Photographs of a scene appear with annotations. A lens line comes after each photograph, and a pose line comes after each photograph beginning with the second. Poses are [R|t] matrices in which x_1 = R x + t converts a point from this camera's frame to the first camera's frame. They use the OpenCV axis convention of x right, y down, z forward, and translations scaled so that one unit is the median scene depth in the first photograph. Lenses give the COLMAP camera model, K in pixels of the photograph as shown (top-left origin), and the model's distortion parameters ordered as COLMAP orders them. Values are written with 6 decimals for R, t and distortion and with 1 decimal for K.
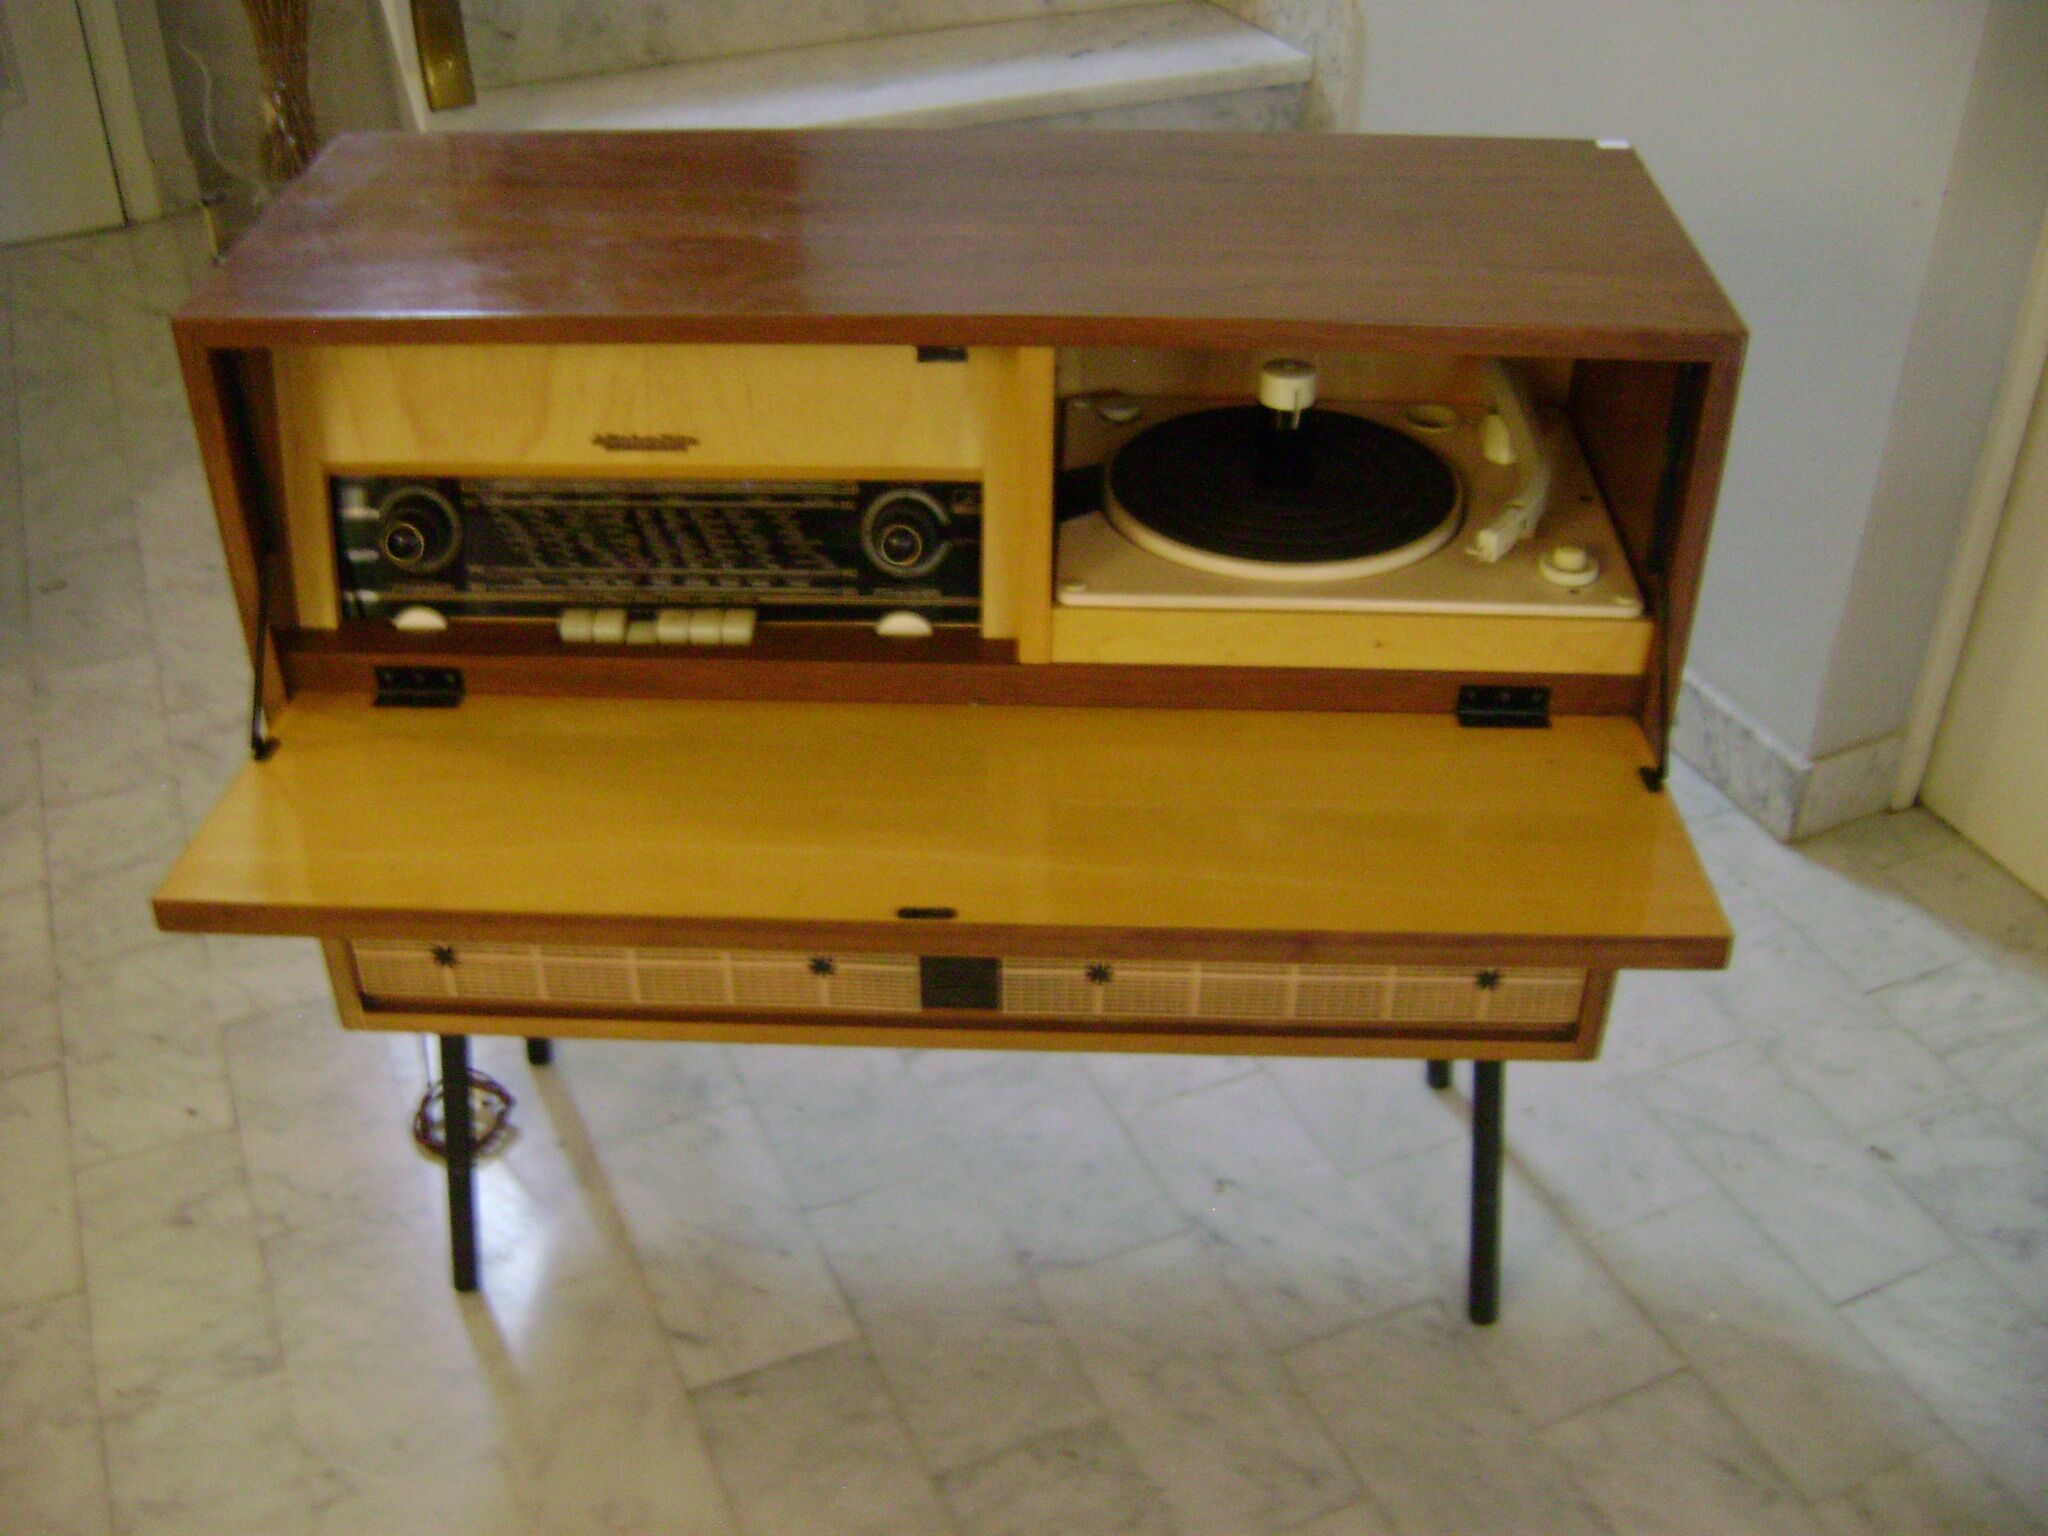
lens RADIAL K [[2085.9, 0, 1023.2], [0, 2085.9, 768.1], [0, 0, 1]] dist [-0.135319, 0.000000]
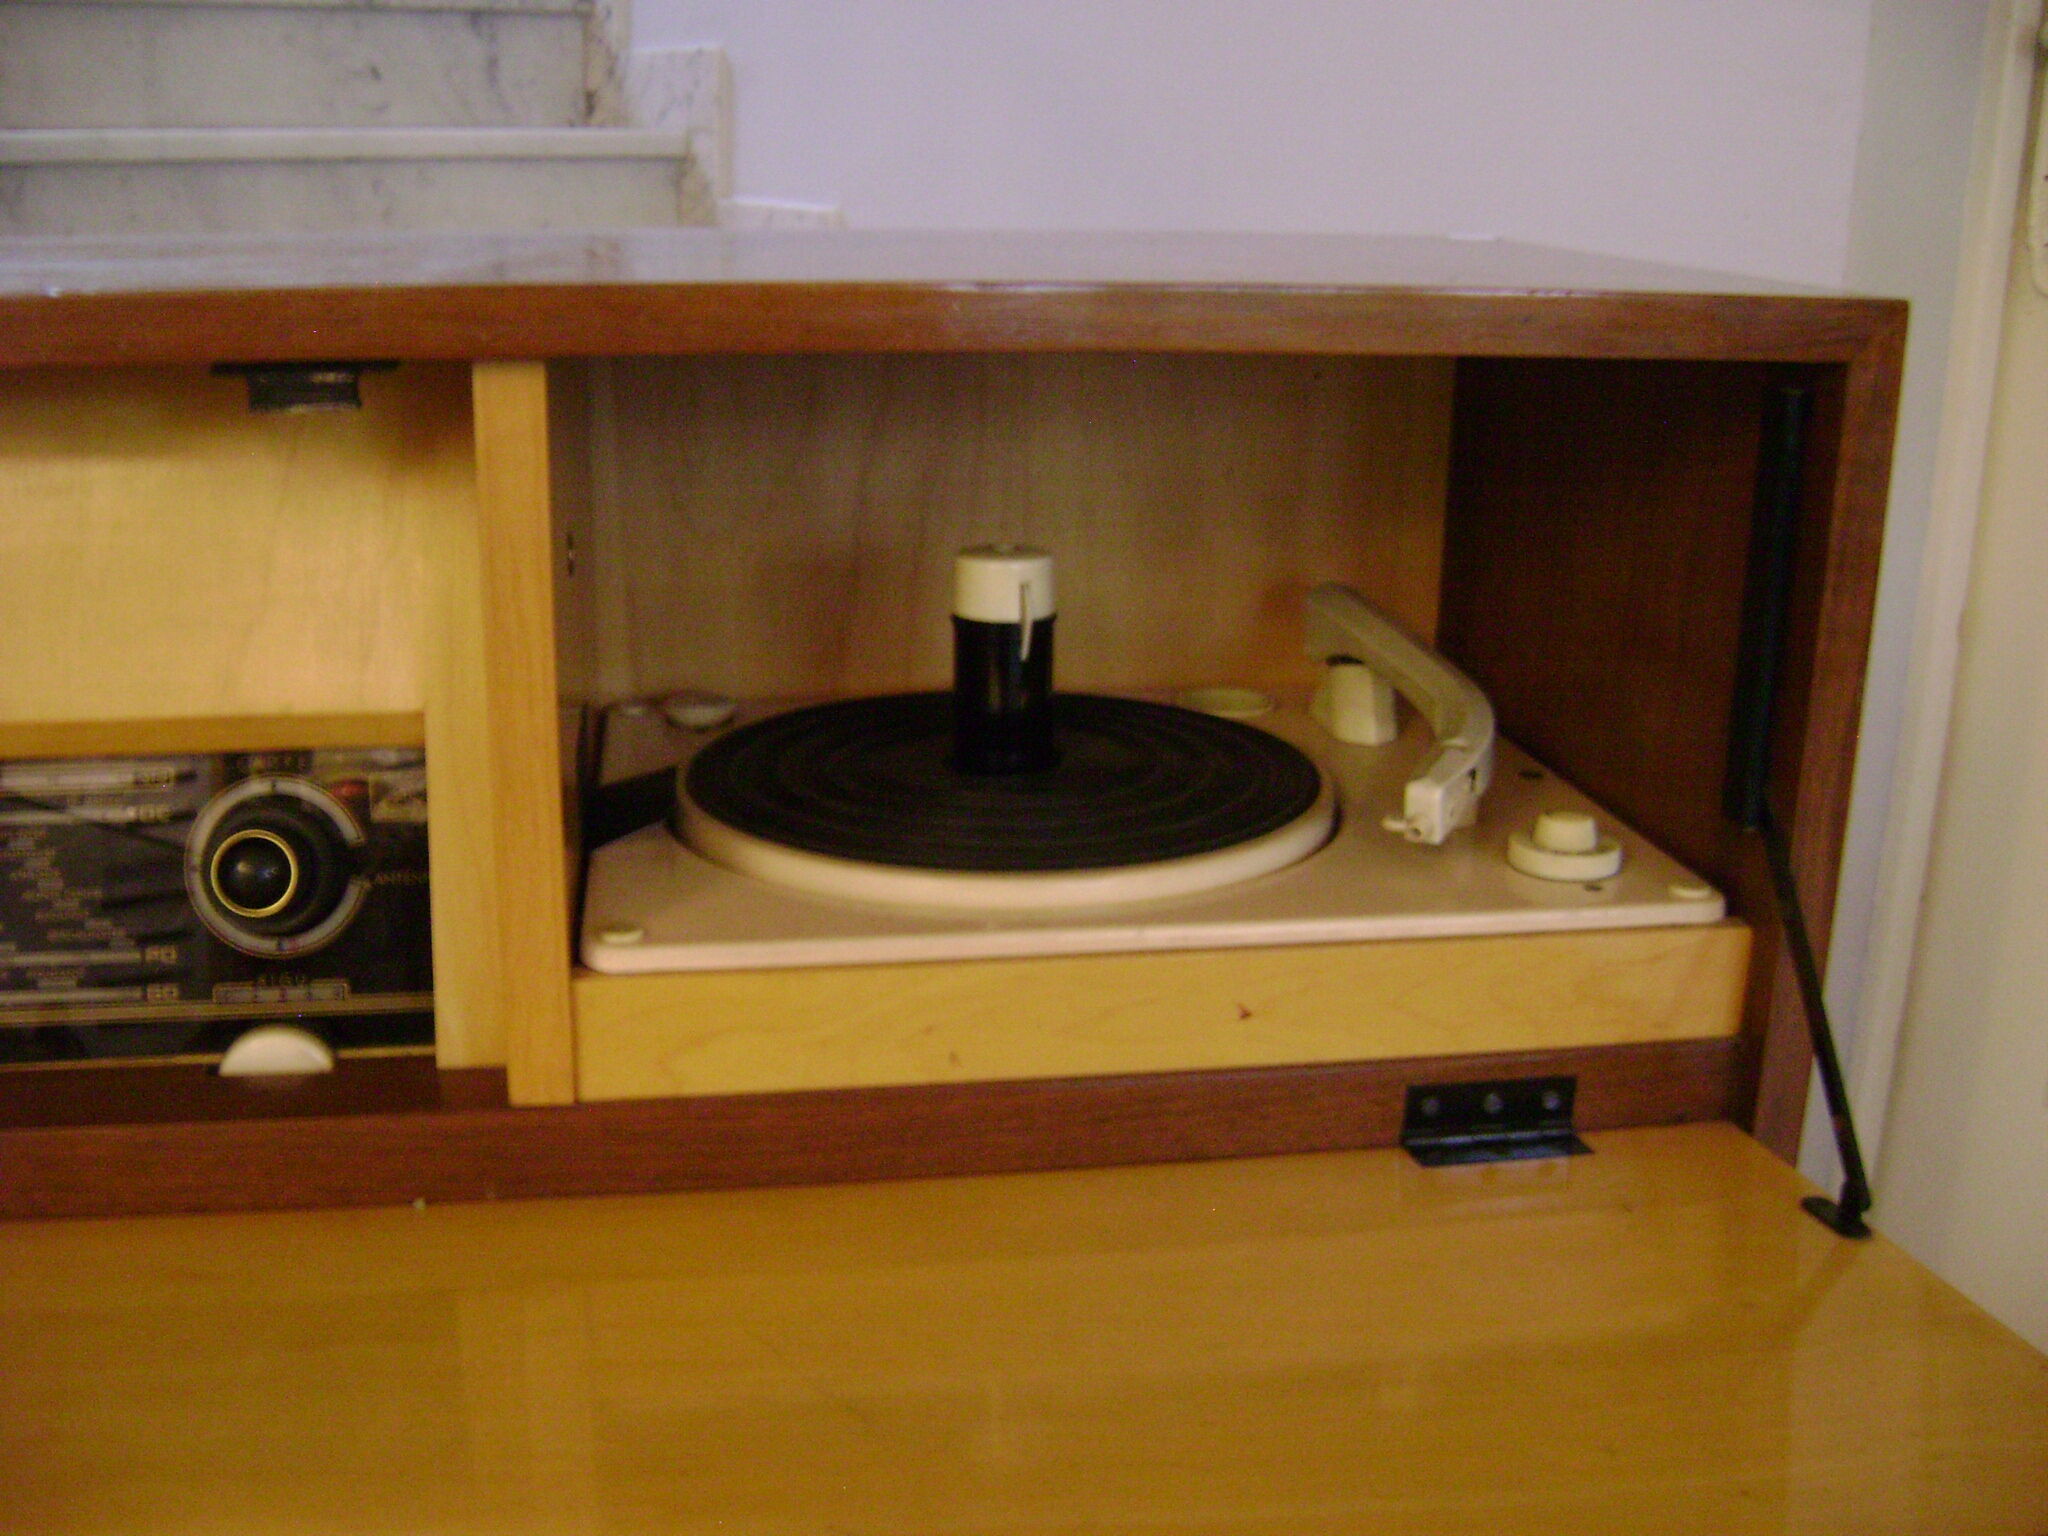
lens RADIAL K [[2085.9, 0, 990.8], [0, 2085.9, 773.9], [0, 0, 1]] dist [-0.135319, 0.000000]
pose [[0.982712, -0.040702, 0.180614, 0.023607], [0.095870, 0.946432, -0.308344, 0.033092], [-0.158388, 0.320329, 0.933972, 0.519473]]
